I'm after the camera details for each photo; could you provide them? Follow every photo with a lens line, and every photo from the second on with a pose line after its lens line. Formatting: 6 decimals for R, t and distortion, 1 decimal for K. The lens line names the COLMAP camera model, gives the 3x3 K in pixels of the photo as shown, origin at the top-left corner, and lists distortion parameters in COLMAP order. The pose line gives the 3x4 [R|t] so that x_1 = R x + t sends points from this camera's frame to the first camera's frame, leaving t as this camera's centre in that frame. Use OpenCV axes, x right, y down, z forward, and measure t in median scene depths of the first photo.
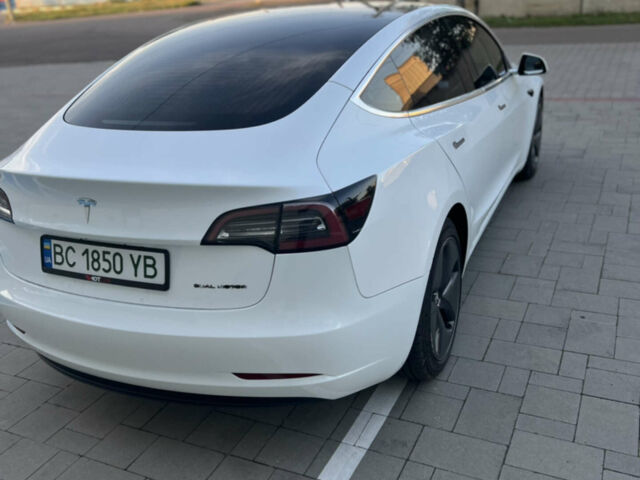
lens RADIAL K [[640.3, 0, 327.0], [0, 640.3, 245.4], [0, 0, 1]] dist [0.090173, -0.204529]
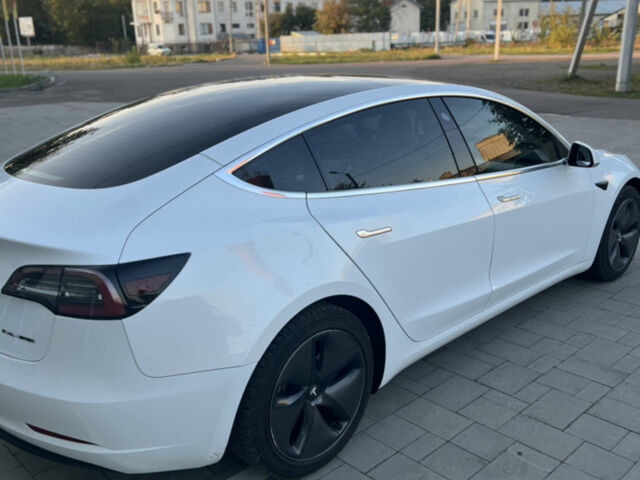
lens RADIAL K [[627.3, 0, 325.3], [0, 627.3, 248.2], [0, 0, 1]] dist [0.069172, -0.135178]
pose [[0.933437, 0.145222, -0.328032, 0.527041], [-0.169639, 0.984389, -0.046924, -0.096670], [0.316097, 0.099448, 0.943500, 0.150083]]
